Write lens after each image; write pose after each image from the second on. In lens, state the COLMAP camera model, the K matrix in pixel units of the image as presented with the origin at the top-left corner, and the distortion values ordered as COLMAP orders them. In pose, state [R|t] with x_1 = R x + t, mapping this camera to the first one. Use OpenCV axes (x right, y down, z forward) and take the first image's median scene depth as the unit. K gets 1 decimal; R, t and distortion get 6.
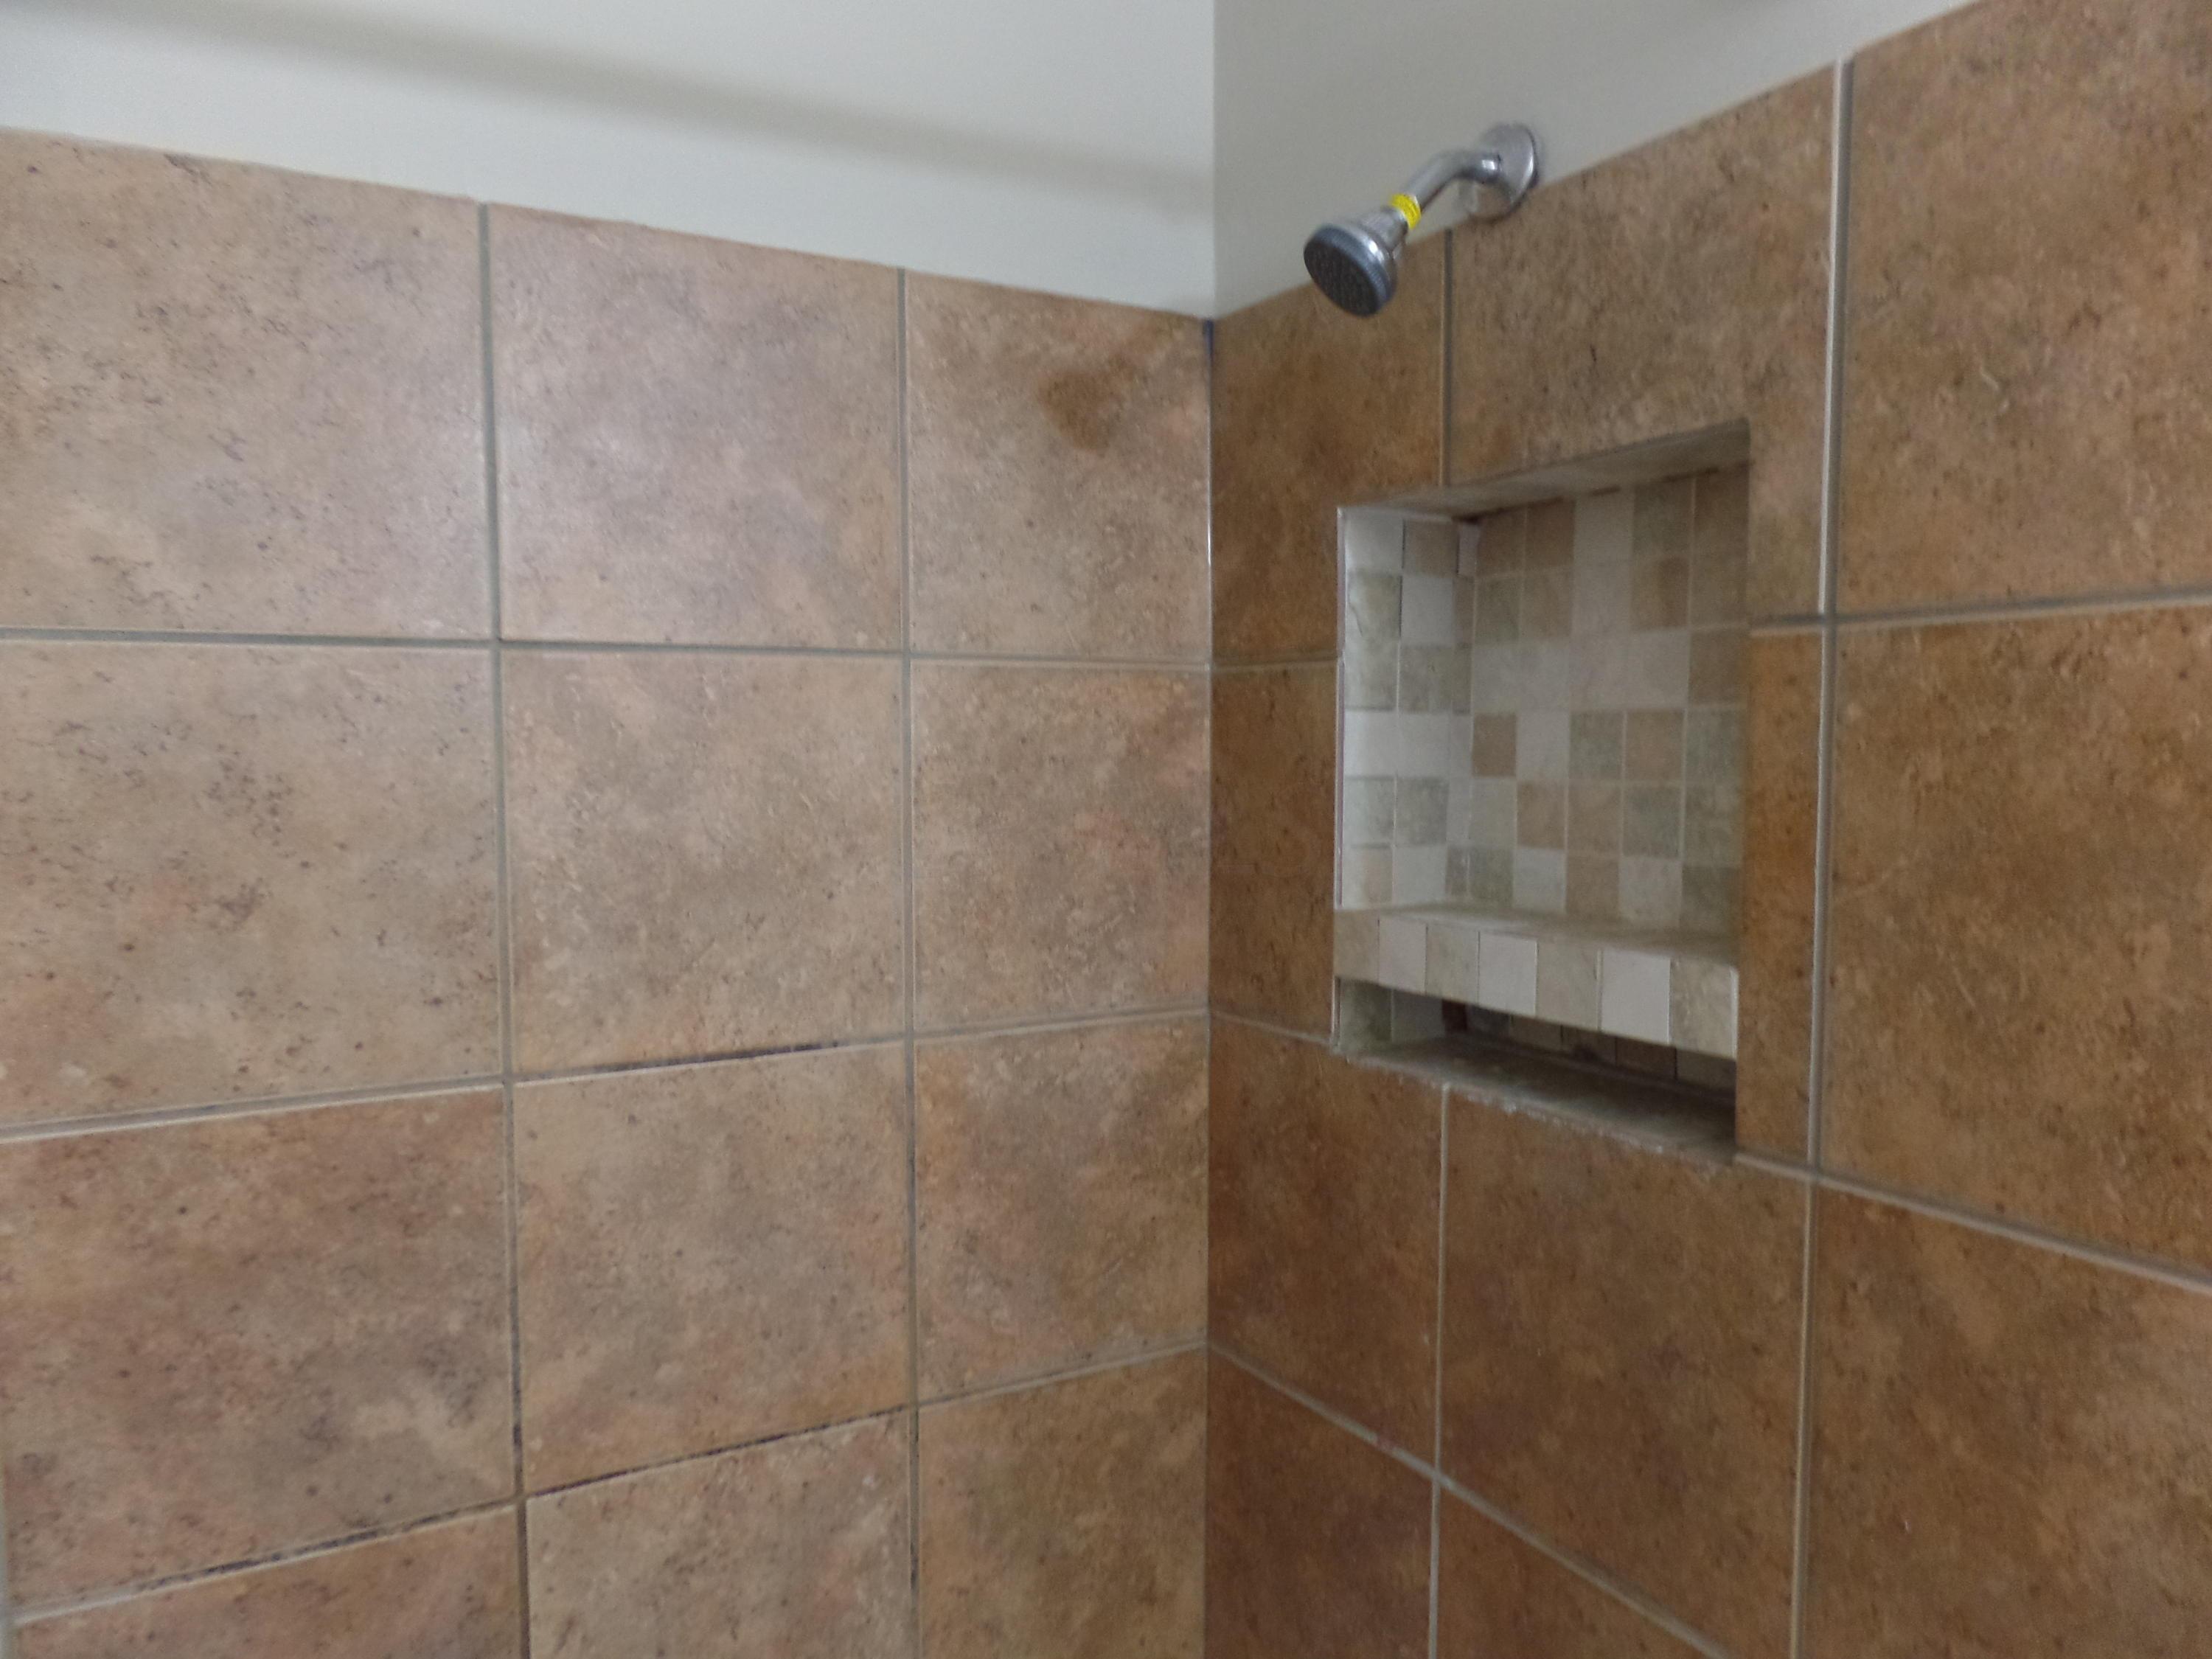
lens RADIAL K [[1529.3, 0, 1102.0], [0, 1529.3, 831.8], [0, 0, 1]] dist [-0.005784, 0.002728]
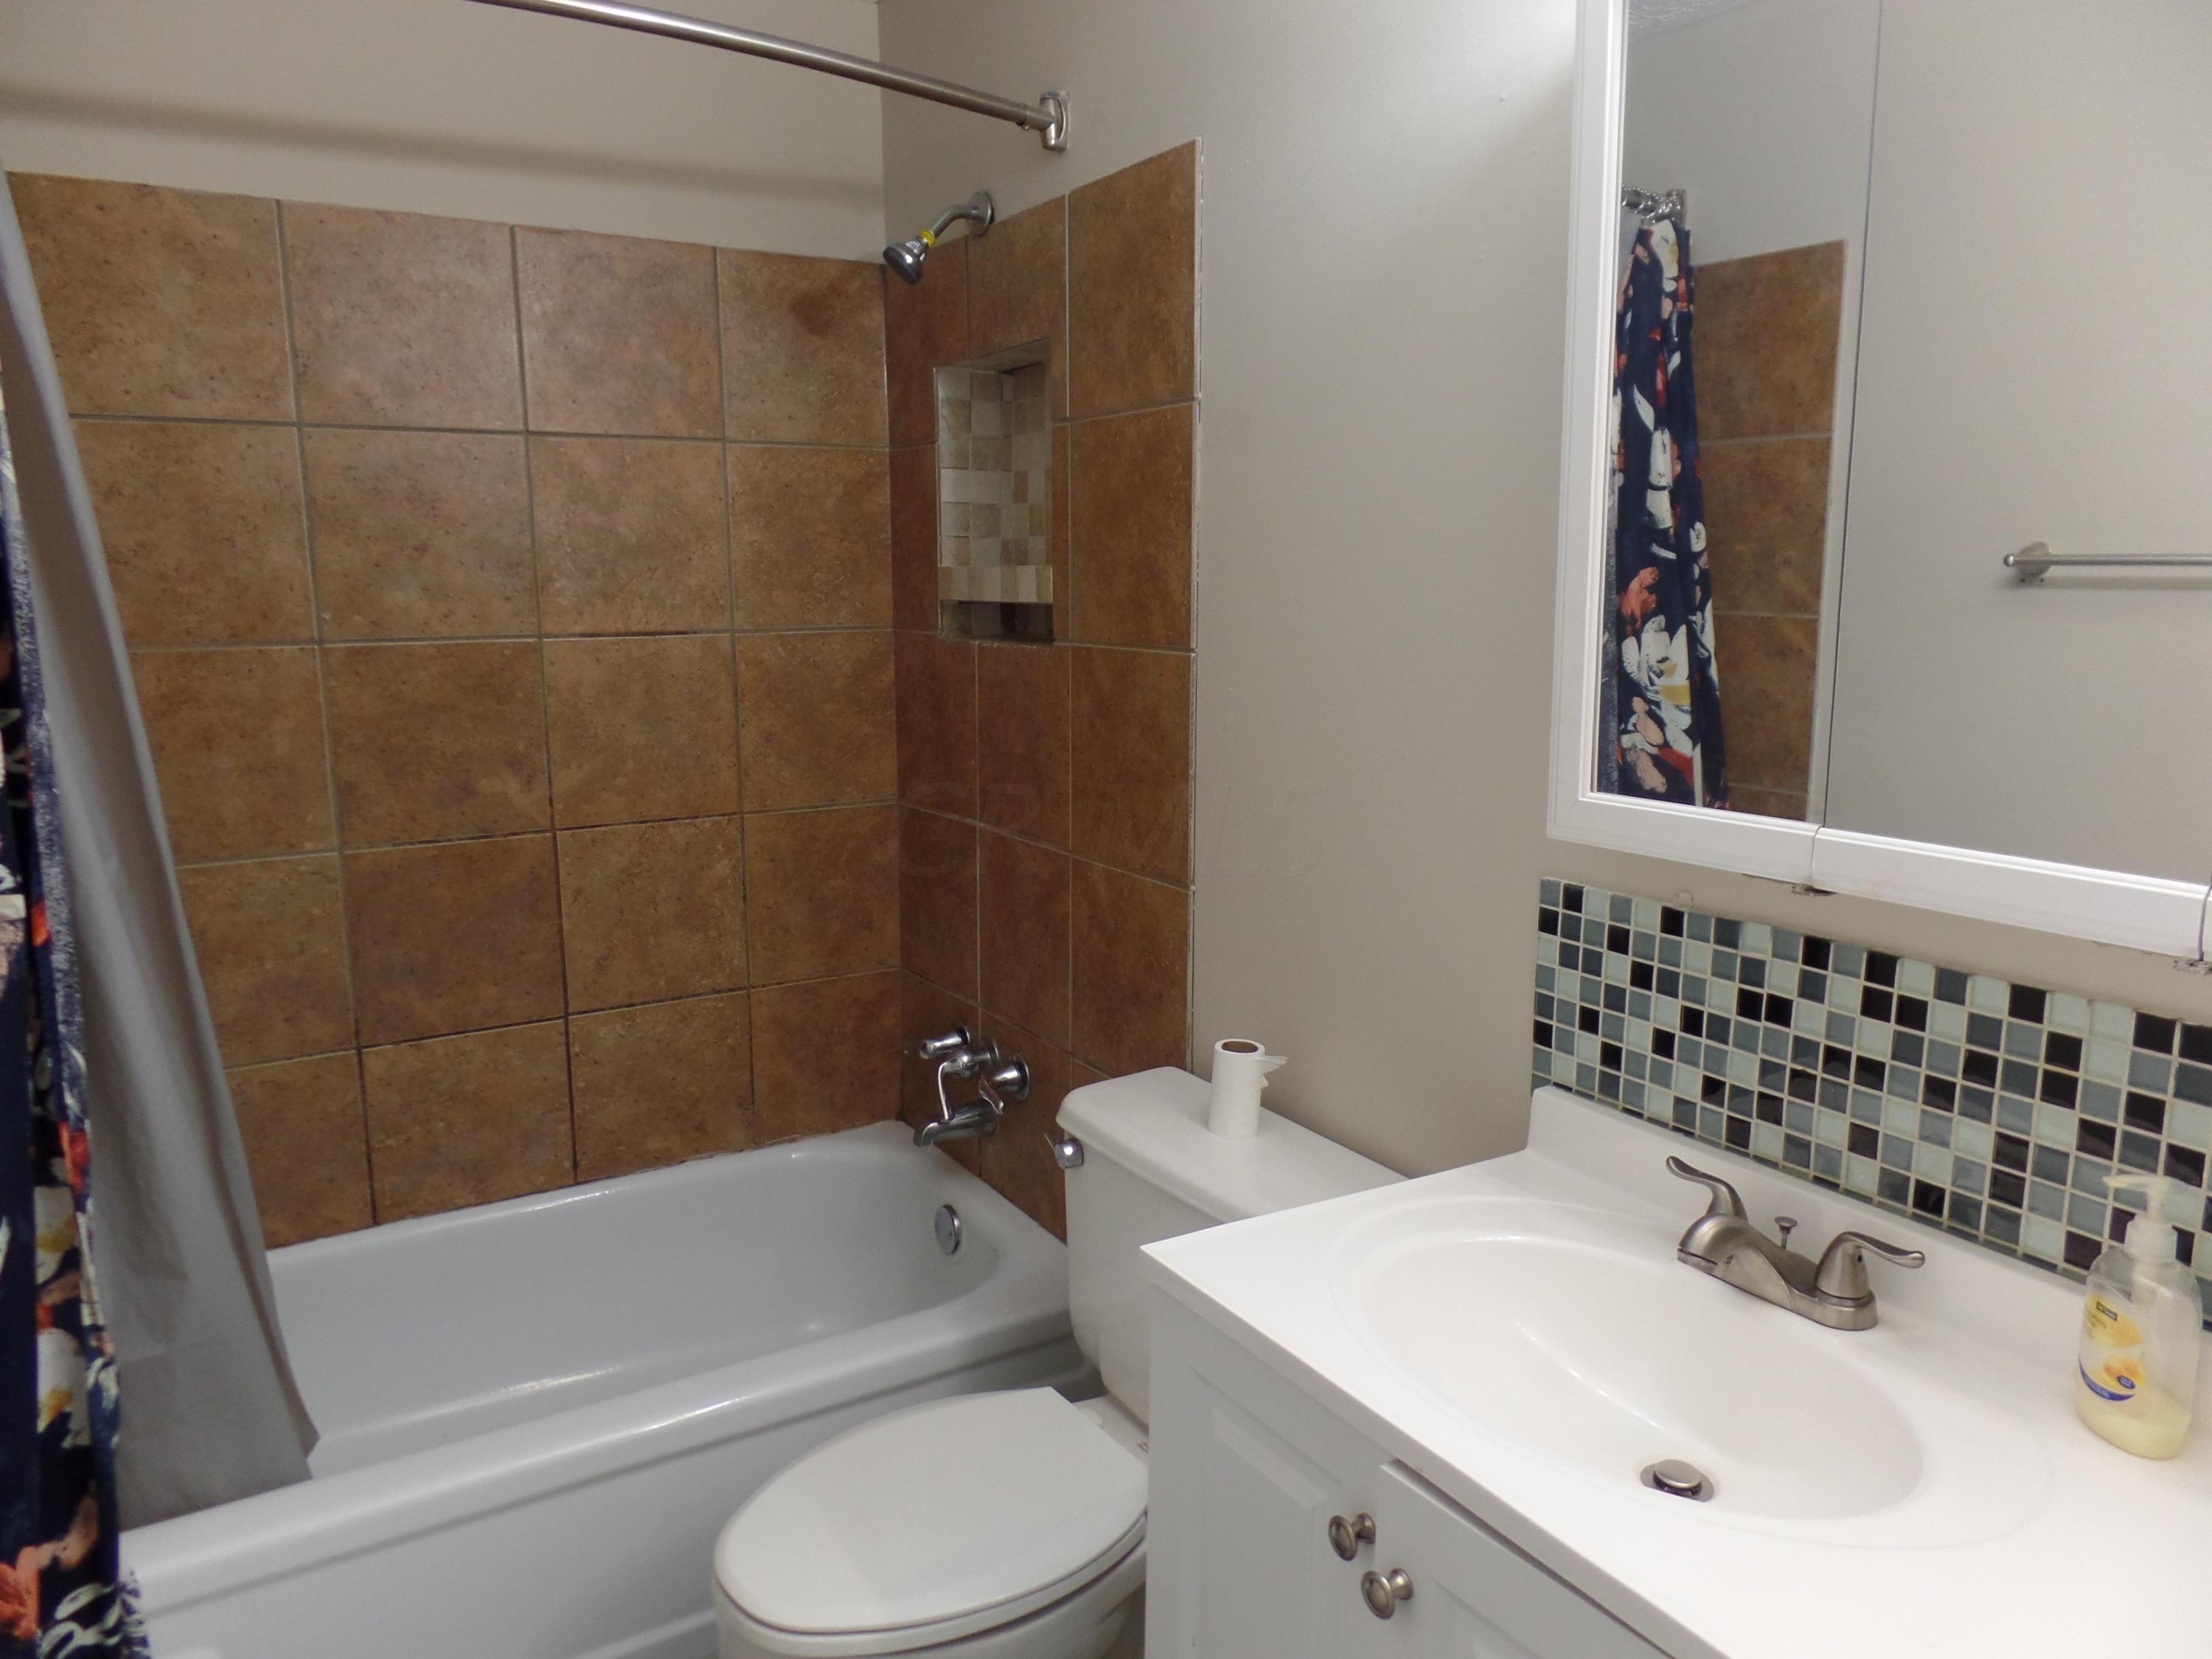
lens RADIAL K [[1529.3, 0, 1109.5], [0, 1529.3, 831.2], [0, 0, 1]] dist [-0.005784, 0.002728]
pose [[0.999078, -0.009898, 0.041776, 0.320737], [0.005232, 0.993877, 0.110367, 0.195128], [-0.042612, -0.110047, 0.993013, -1.198684]]
